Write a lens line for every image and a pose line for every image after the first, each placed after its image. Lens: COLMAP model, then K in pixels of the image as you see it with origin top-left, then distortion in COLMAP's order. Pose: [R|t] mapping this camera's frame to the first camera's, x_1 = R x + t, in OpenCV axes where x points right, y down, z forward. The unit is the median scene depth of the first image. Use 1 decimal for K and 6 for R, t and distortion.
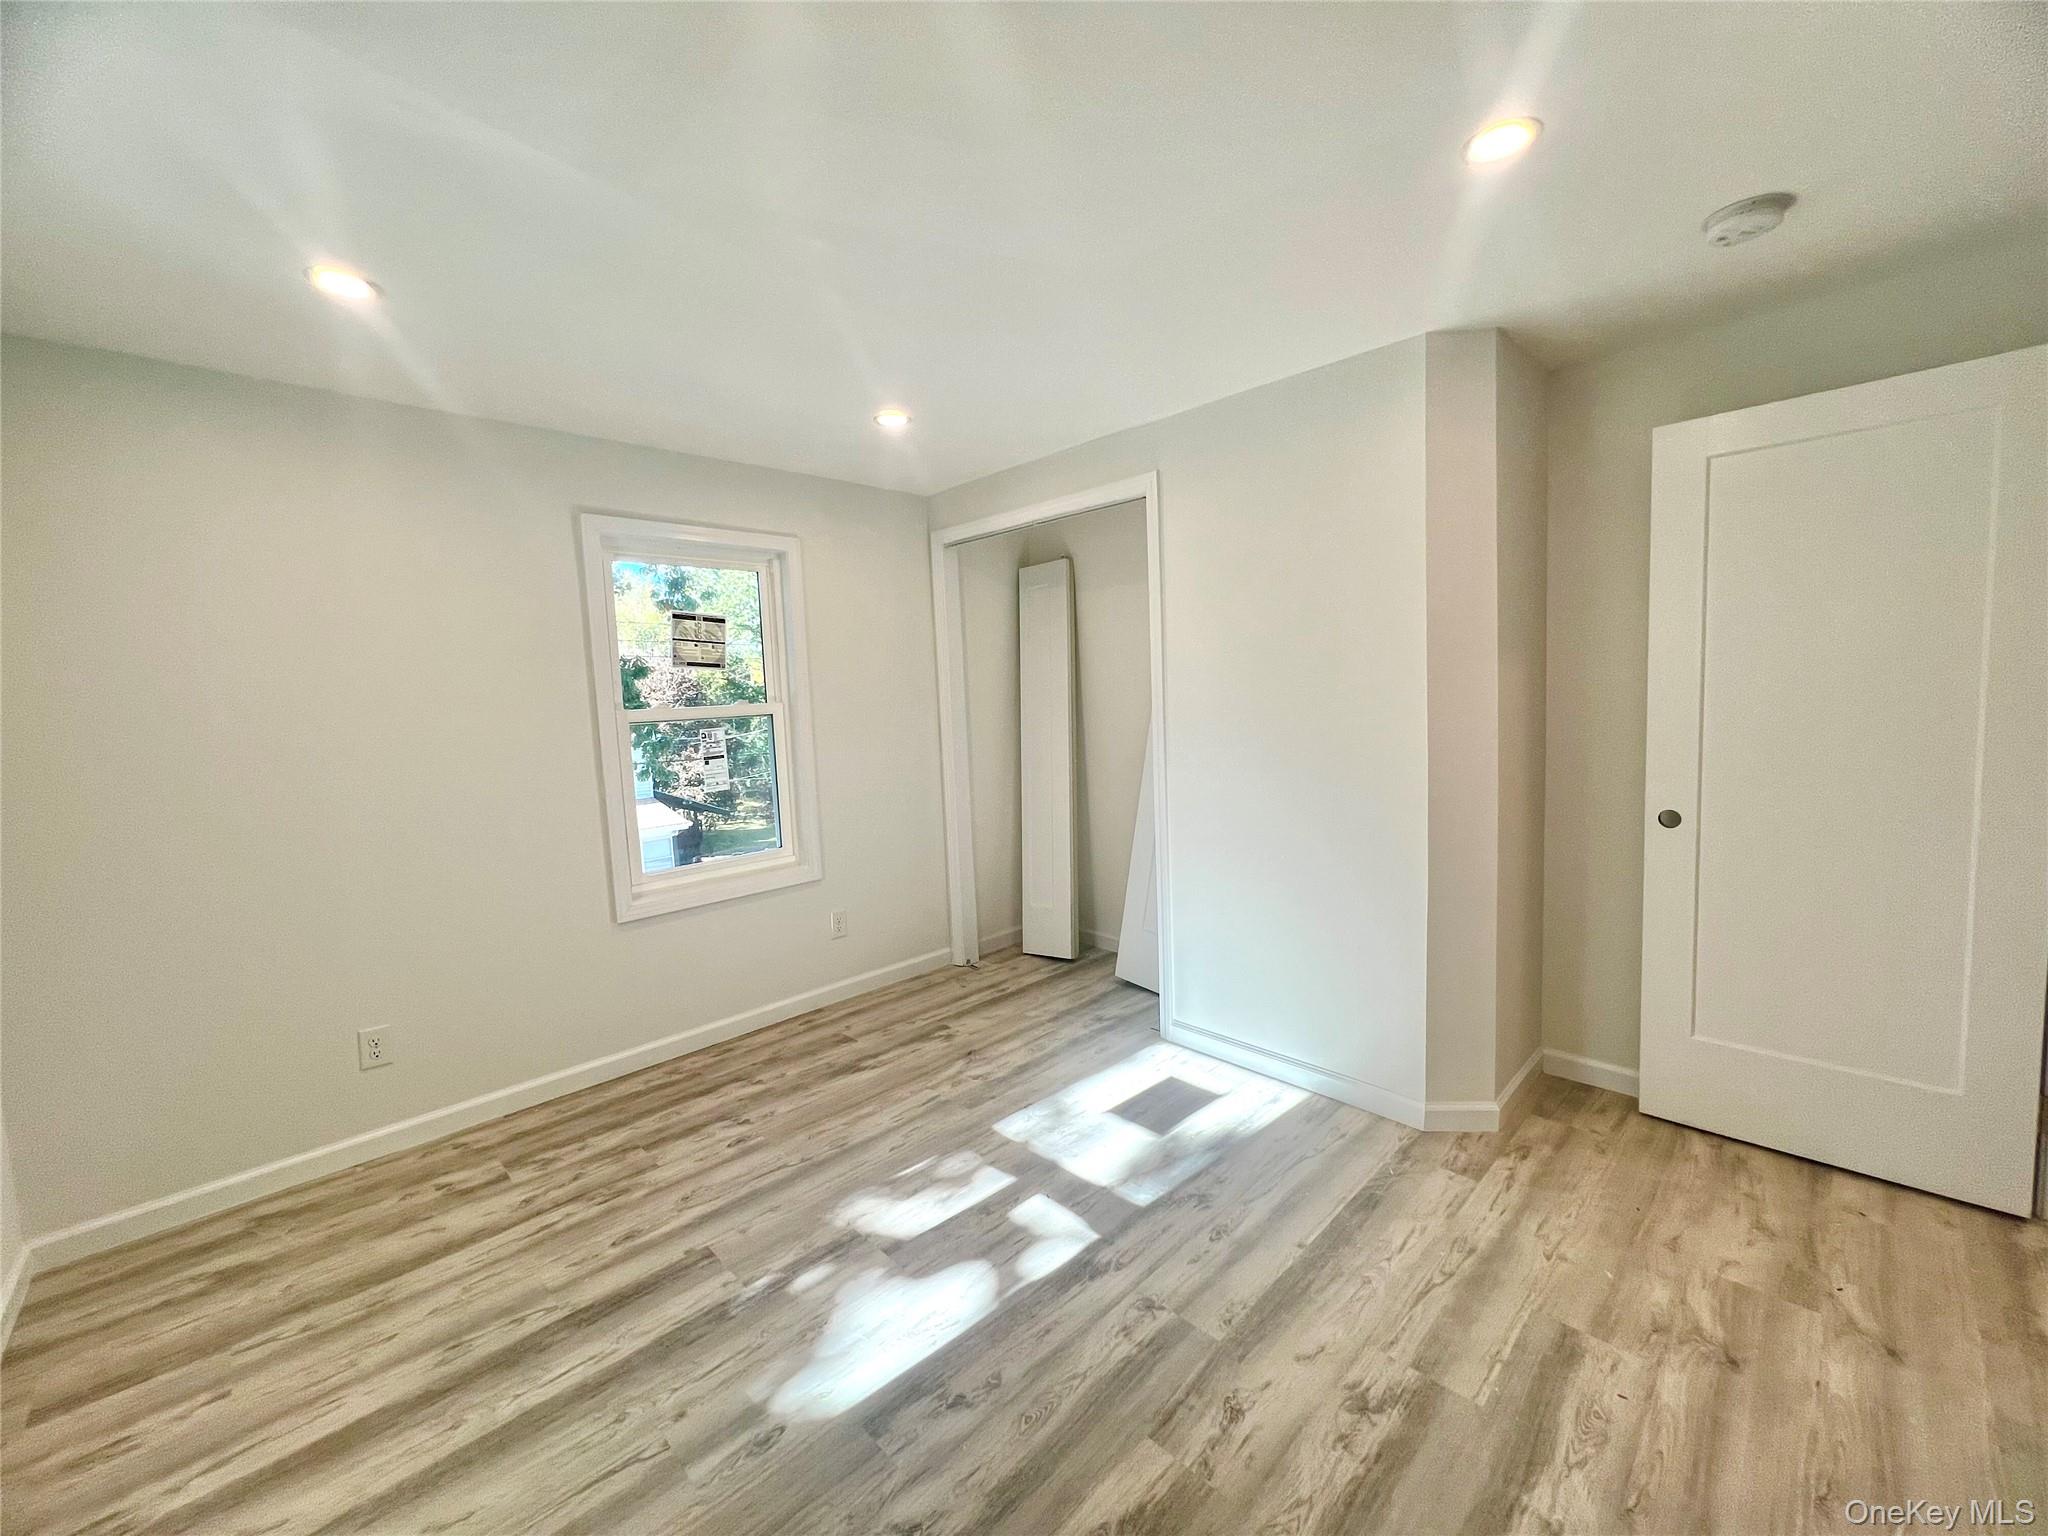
lens RADIAL K [[834.7, 0, 1024.0], [0, 834.7, 768.0], [0, 0, 1]] dist [-0.002182, -0.000022]
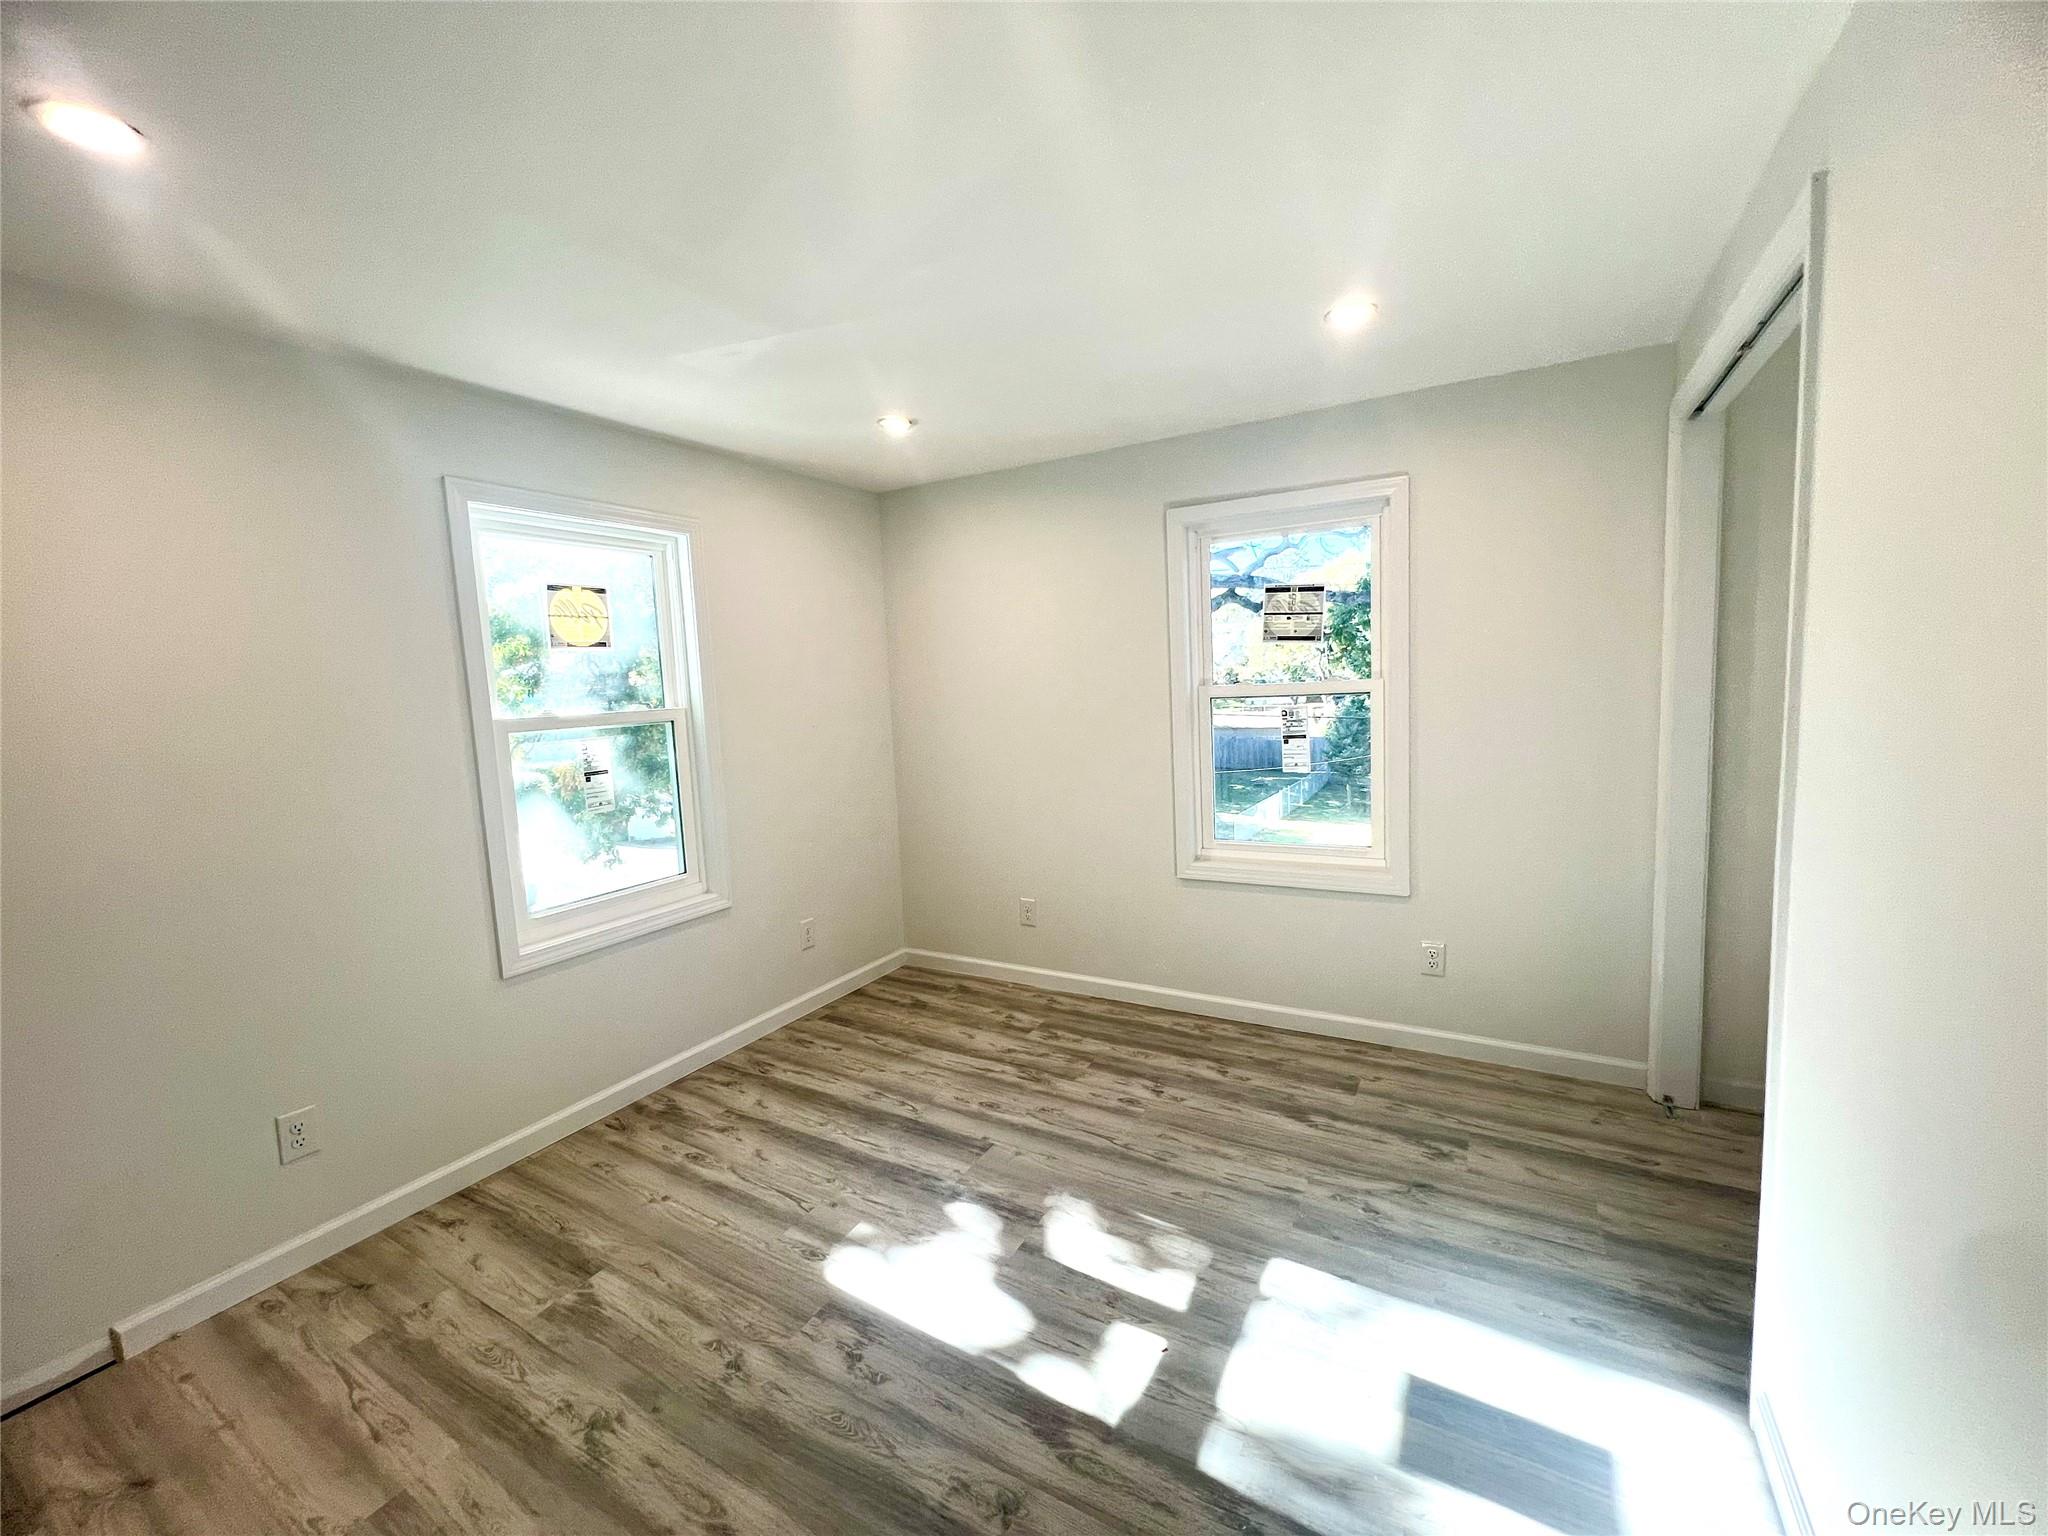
lens RADIAL K [[834.7, 0, 1024.0], [0, 834.7, 768.0], [0, 0, 1]] dist [-0.002182, -0.000022]
pose [[0.253342, 0.131888, -0.958344, 0.618960], [-0.055438, 0.991014, 0.121729, -0.101443], [0.965787, 0.022290, 0.258377, 0.614319]]
